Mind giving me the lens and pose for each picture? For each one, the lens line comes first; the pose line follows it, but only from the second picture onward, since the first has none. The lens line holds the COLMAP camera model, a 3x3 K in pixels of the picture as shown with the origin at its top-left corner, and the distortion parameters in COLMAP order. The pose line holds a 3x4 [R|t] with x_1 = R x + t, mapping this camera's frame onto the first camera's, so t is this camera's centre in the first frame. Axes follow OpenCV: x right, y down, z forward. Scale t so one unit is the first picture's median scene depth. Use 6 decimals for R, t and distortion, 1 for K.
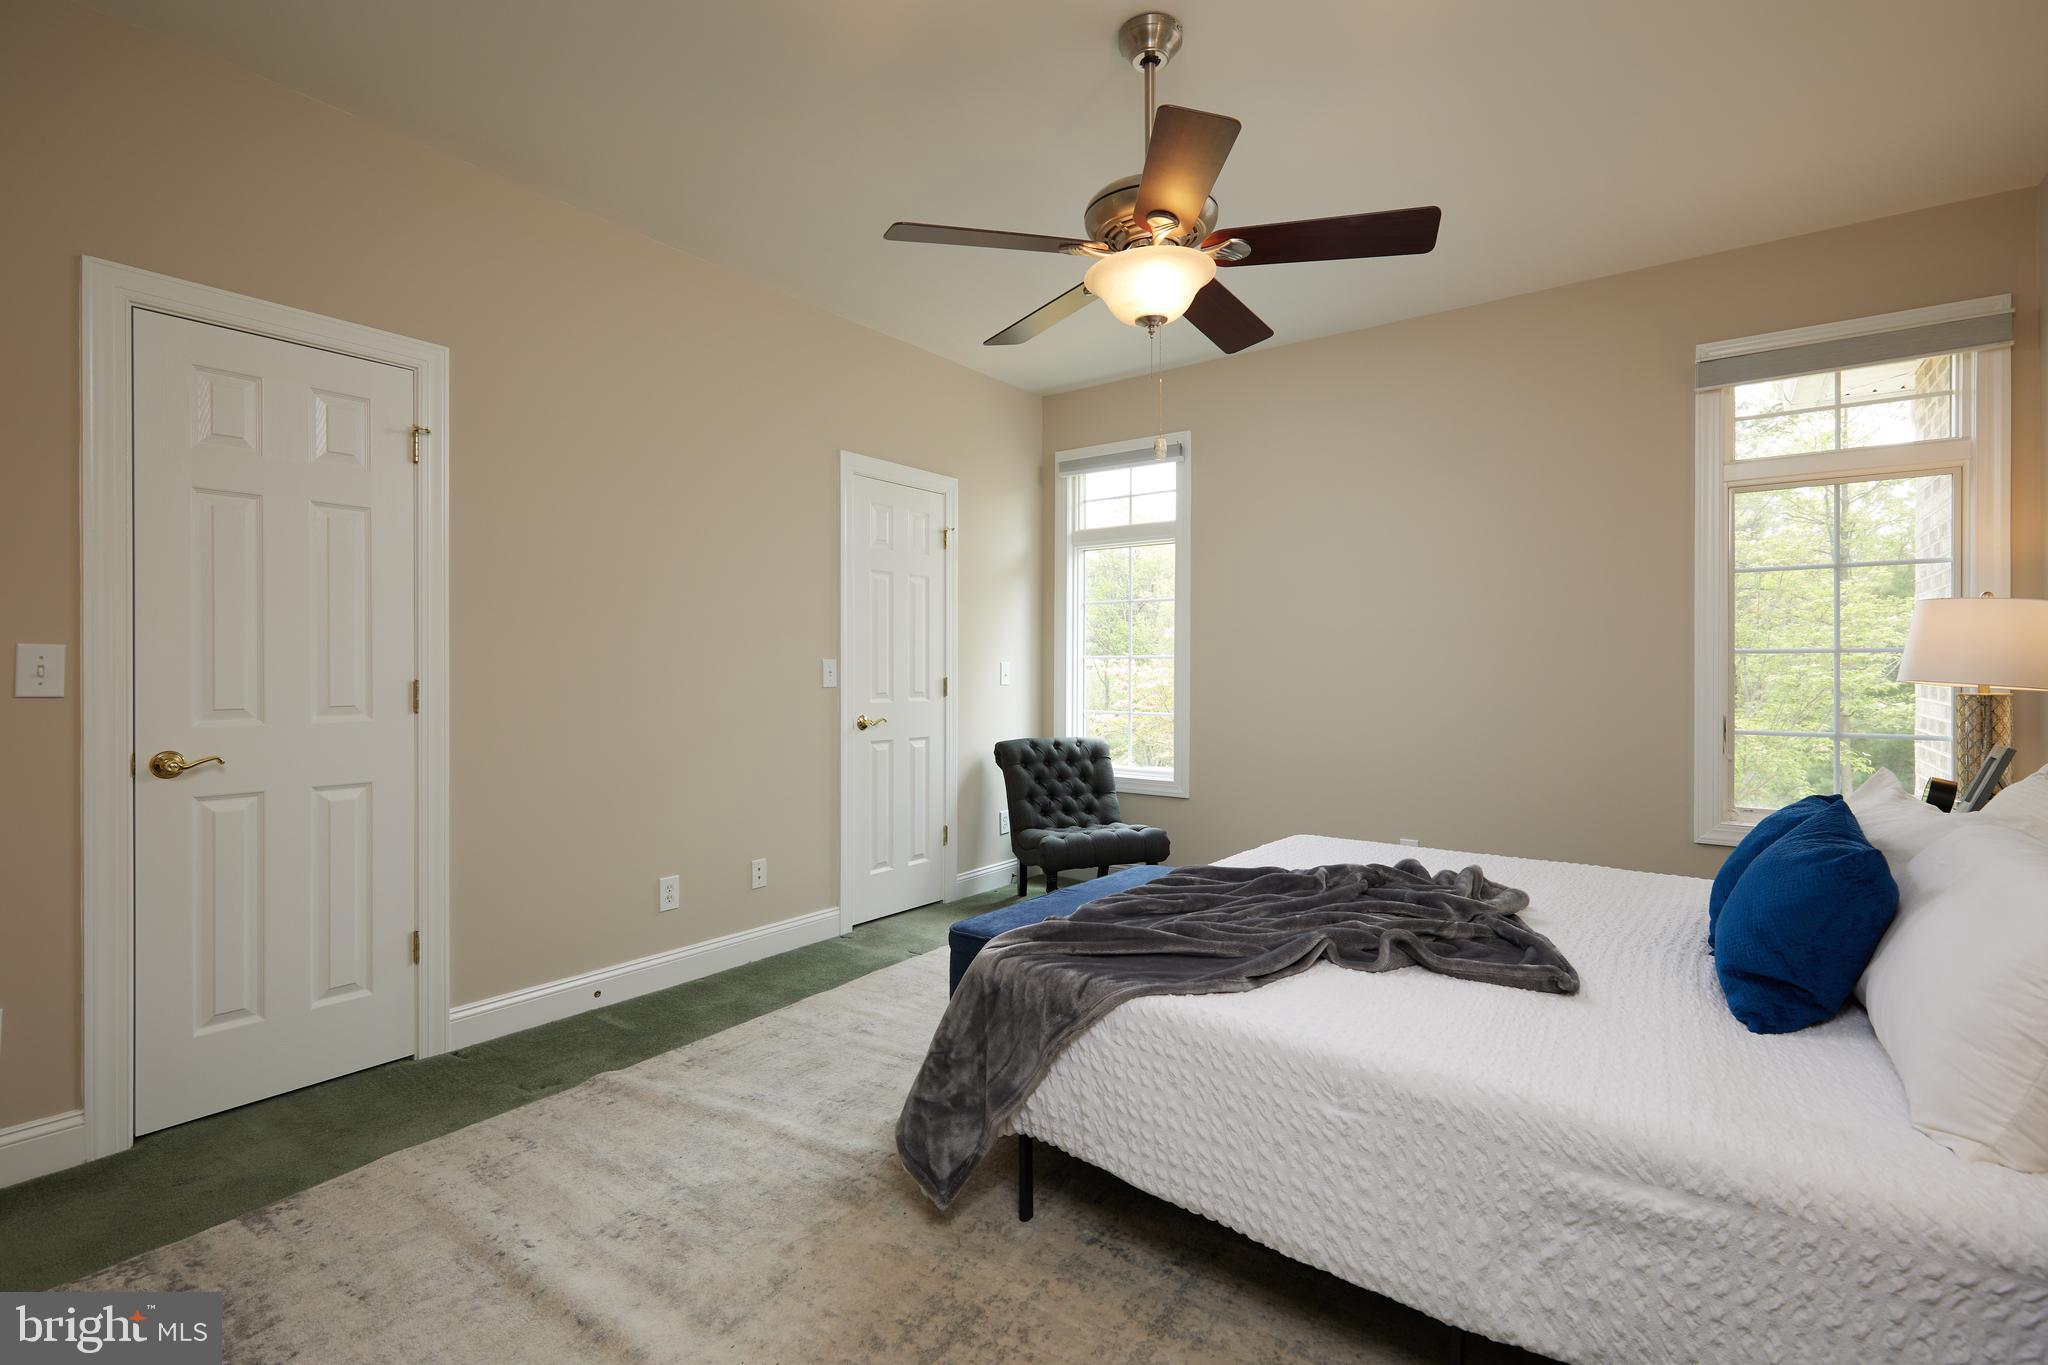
lens RADIAL K [[926.0, 0, 1013.5], [0, 926.0, 676.0], [0, 0, 1]] dist [-0.003846, -0.000992]
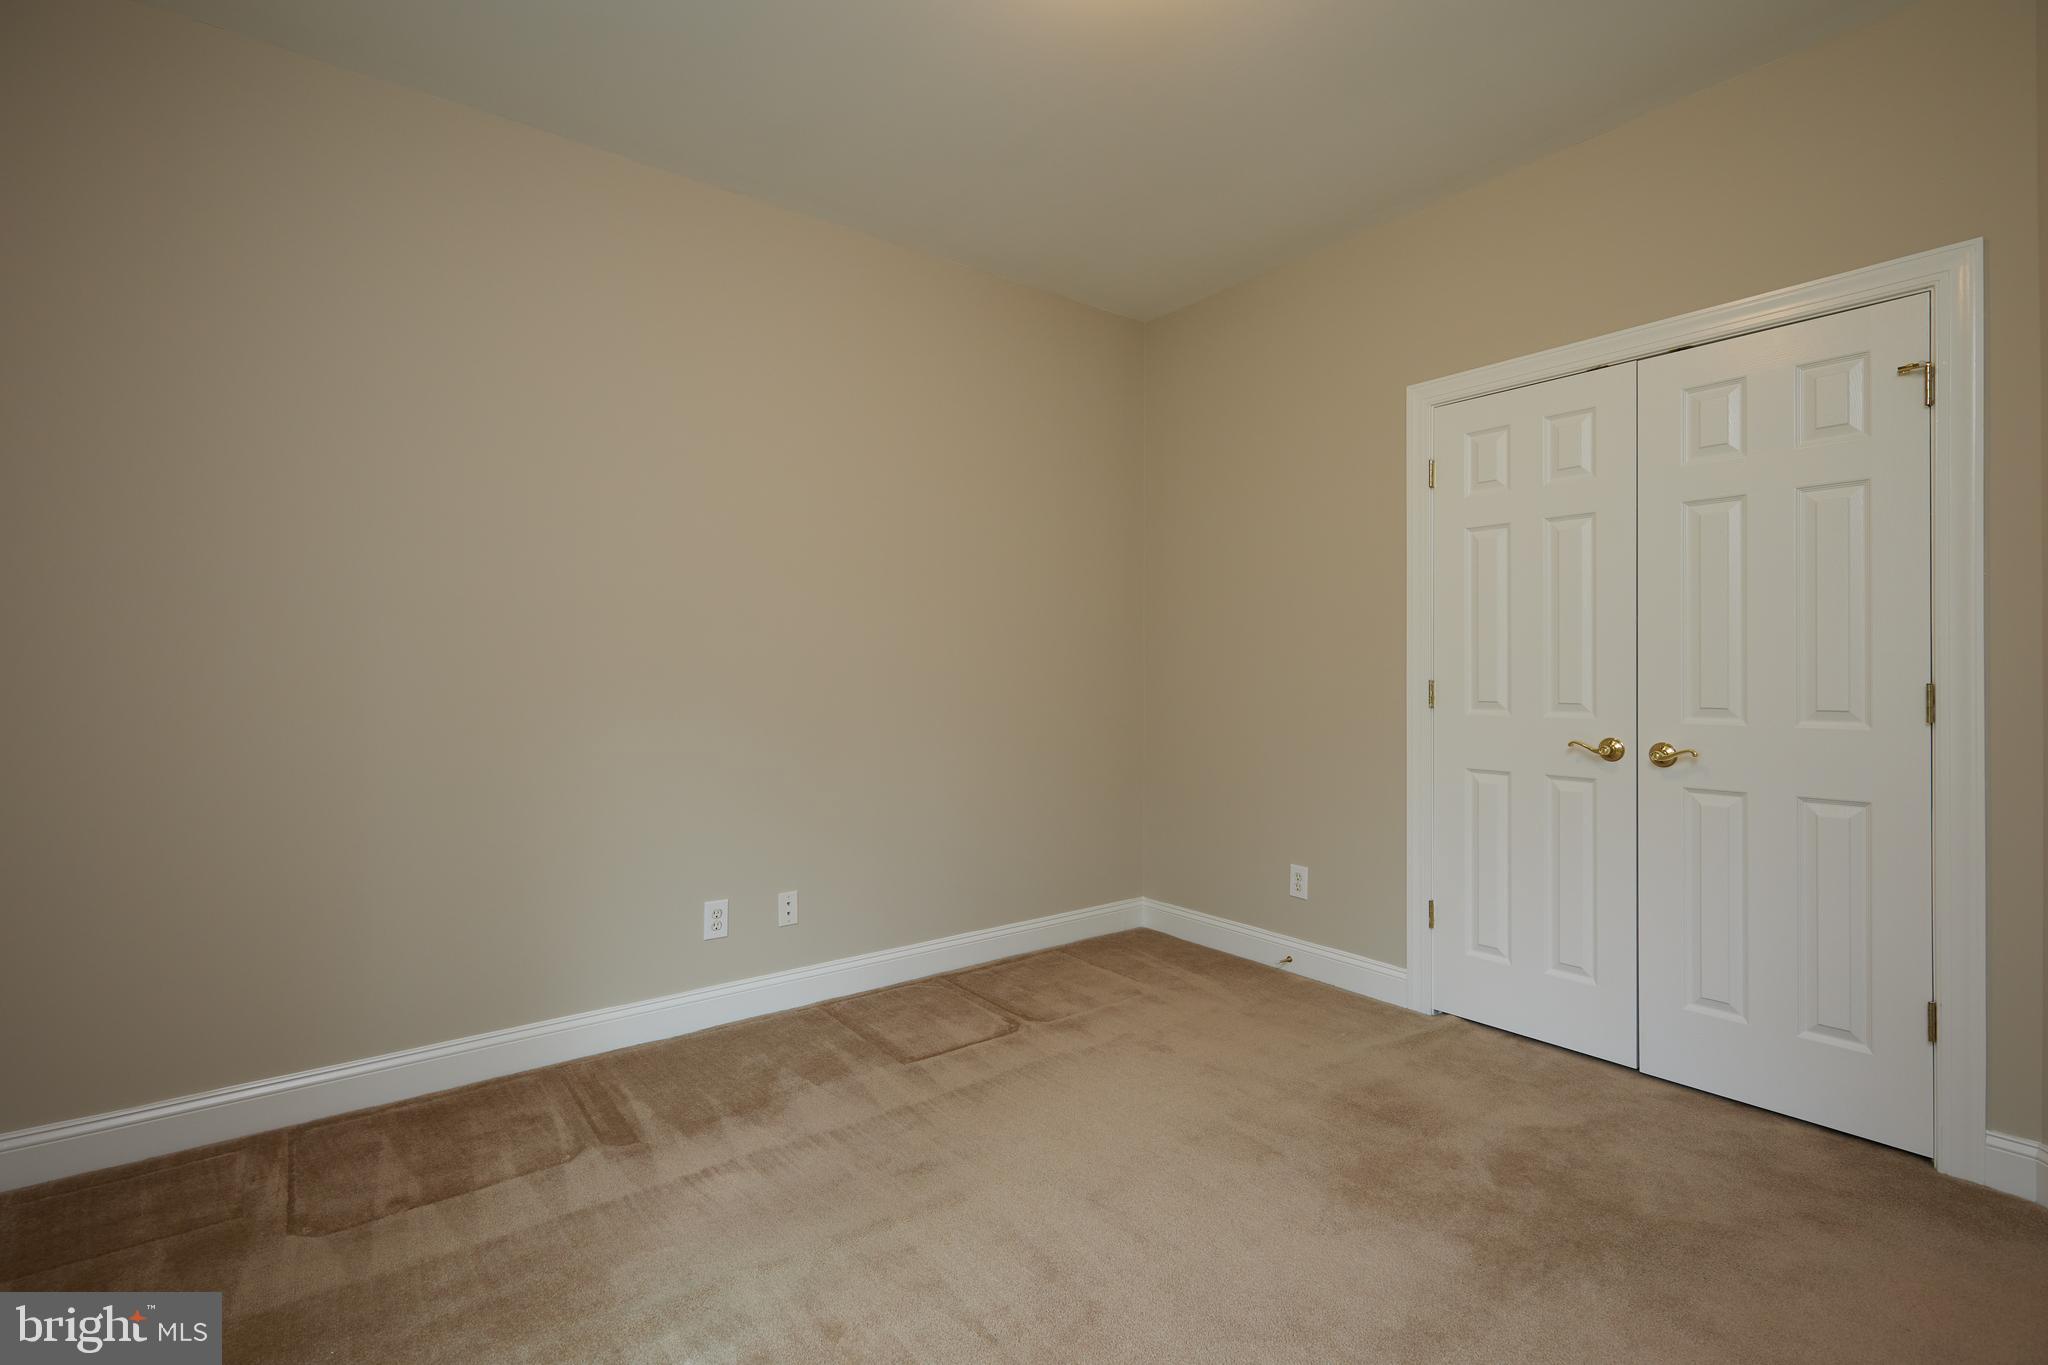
lens RADIAL K [[926.0, 0, 1042.5], [0, 926.0, 681.1], [0, 0, 1]] dist [-0.003846, -0.000992]
pose [[-0.270140, -0.000339, -0.962821, 0.447499], [-0.013487, 0.999903, 0.003432, 0.013982], [0.962727, 0.013913, -0.270118, 0.683339]]
